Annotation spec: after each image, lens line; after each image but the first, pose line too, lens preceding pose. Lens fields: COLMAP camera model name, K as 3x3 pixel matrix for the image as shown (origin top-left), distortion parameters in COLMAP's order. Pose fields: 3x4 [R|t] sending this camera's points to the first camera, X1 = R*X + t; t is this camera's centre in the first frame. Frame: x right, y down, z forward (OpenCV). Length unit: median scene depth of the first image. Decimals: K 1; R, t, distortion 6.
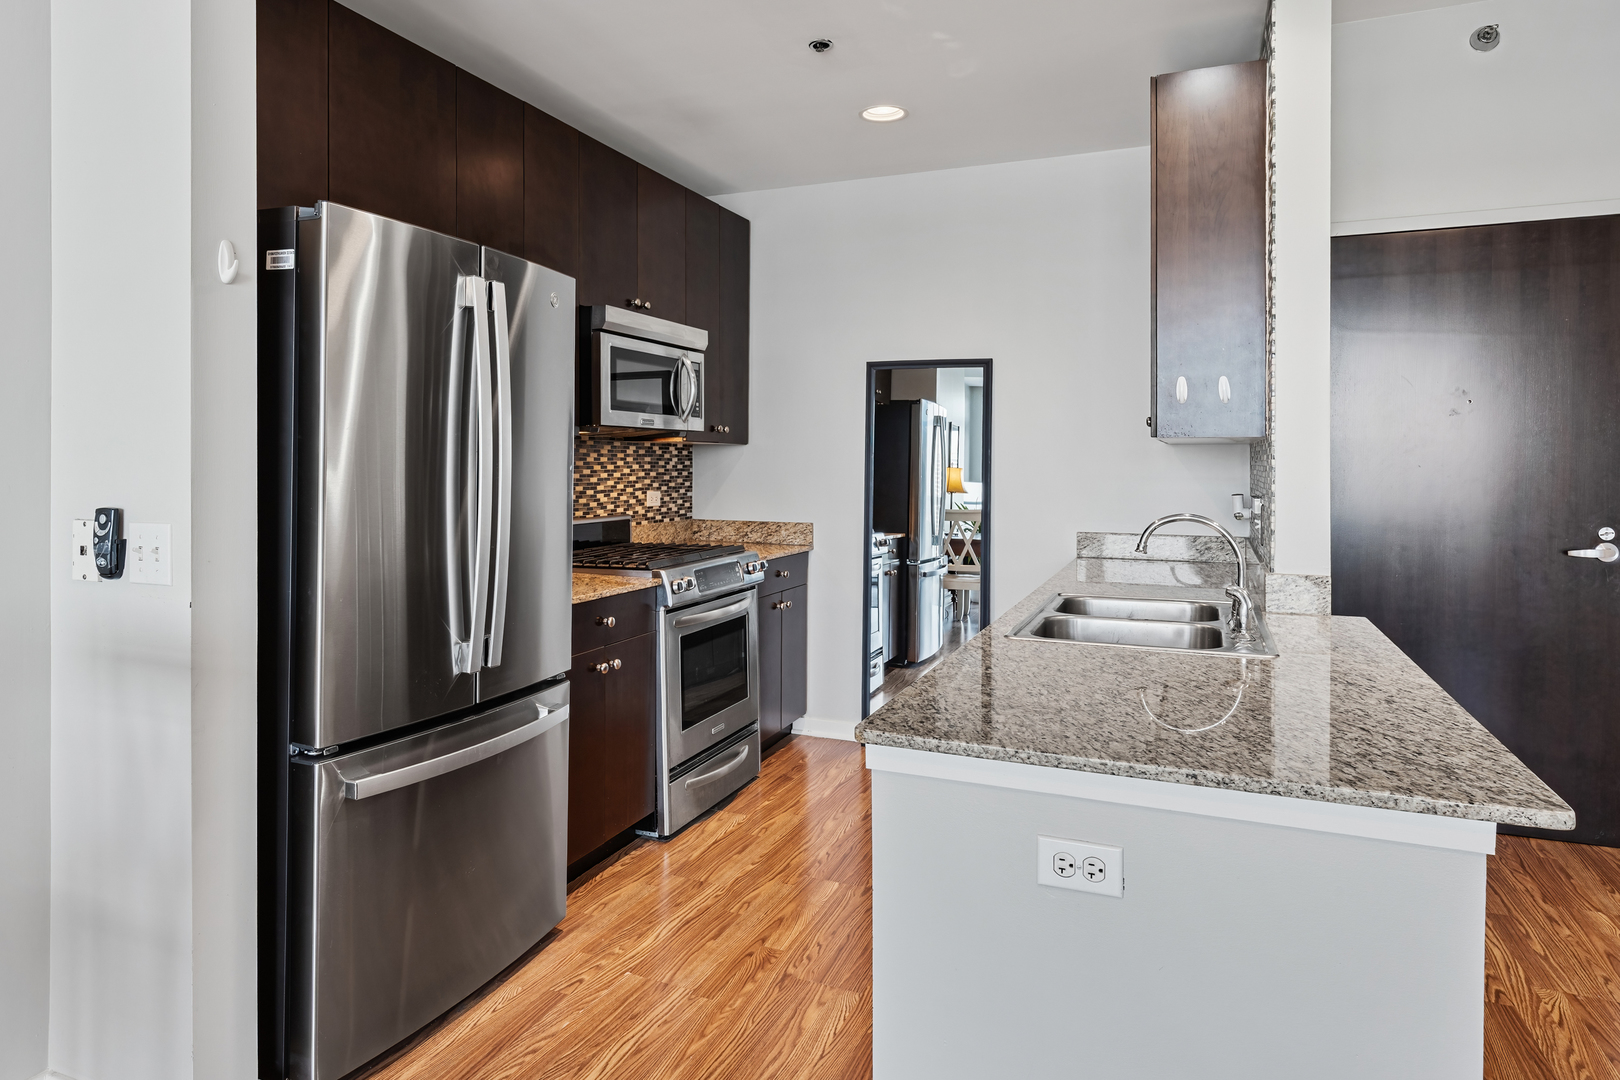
lens RADIAL K [[975.9, 0, 778.4], [0, 975.9, 458.2], [0, 0, 1]] dist [-0.001134, -0.002292]
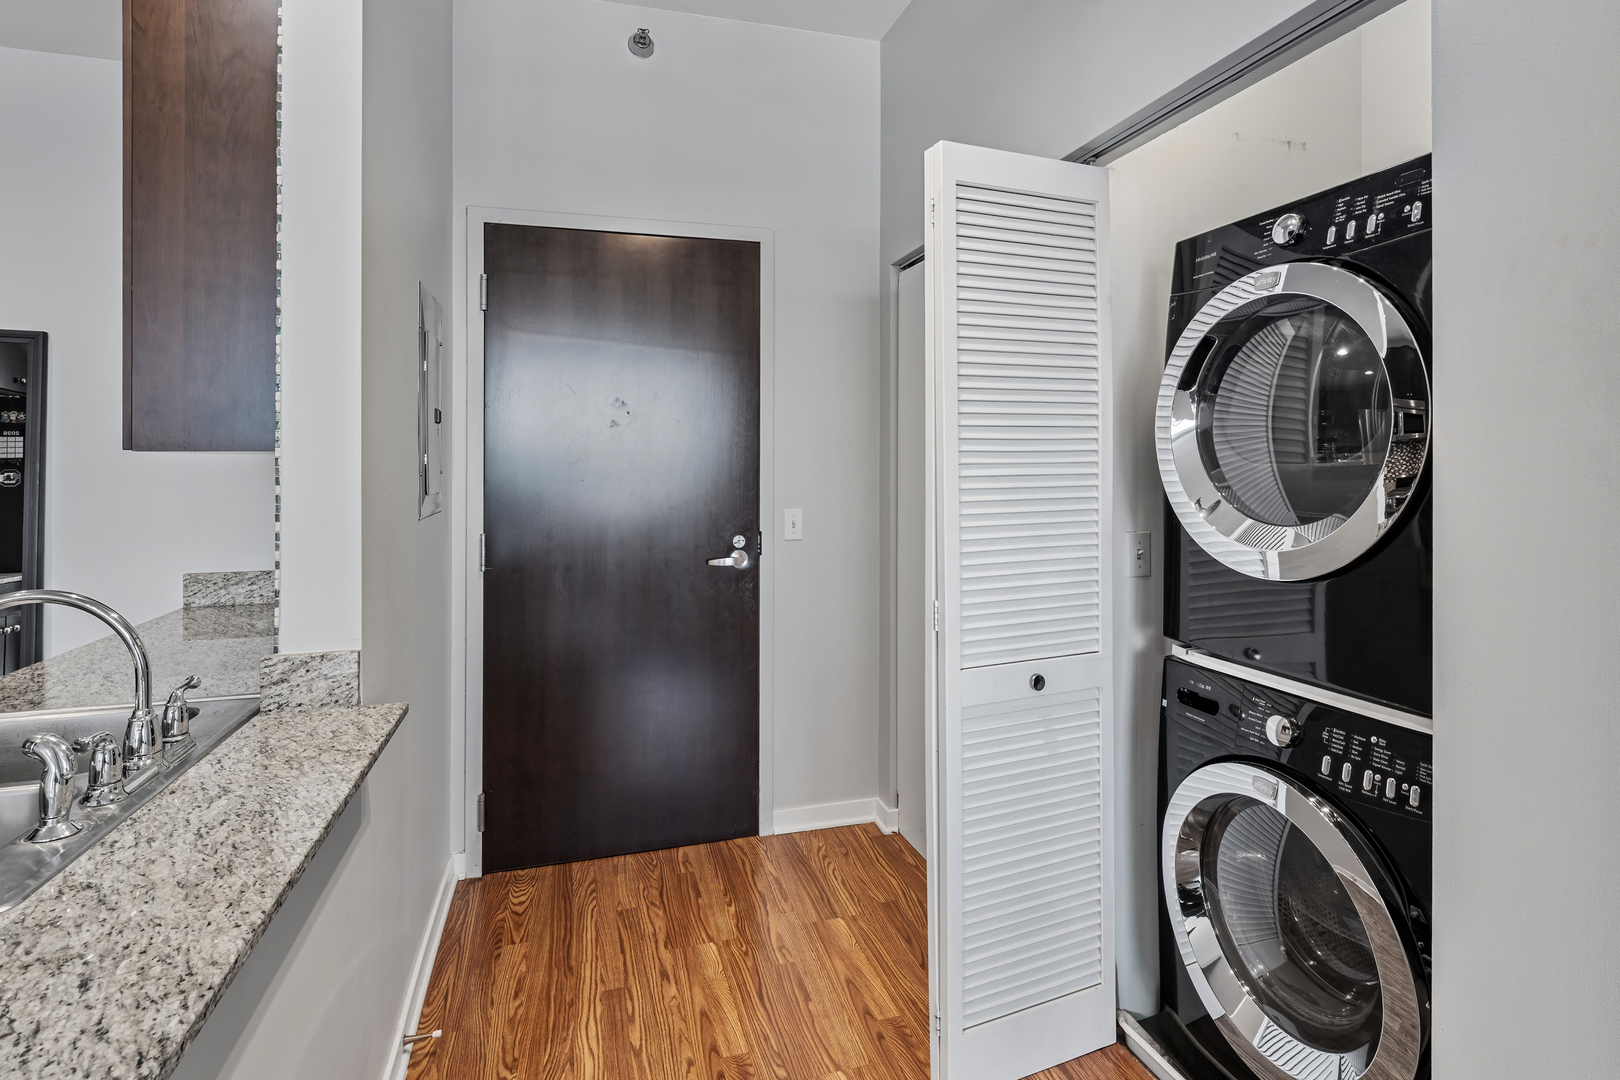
lens RADIAL K [[897.4, 0, 865.5], [0, 897.4, 456.4], [0, 0, 1]] dist [-0.000861, -0.000897]
pose [[0.721303, -0.000948, 0.692619, 0.249342], [0.005089, 0.999979, -0.003931, -0.009556], [-0.692601, 0.006361, 0.721293, 0.182332]]
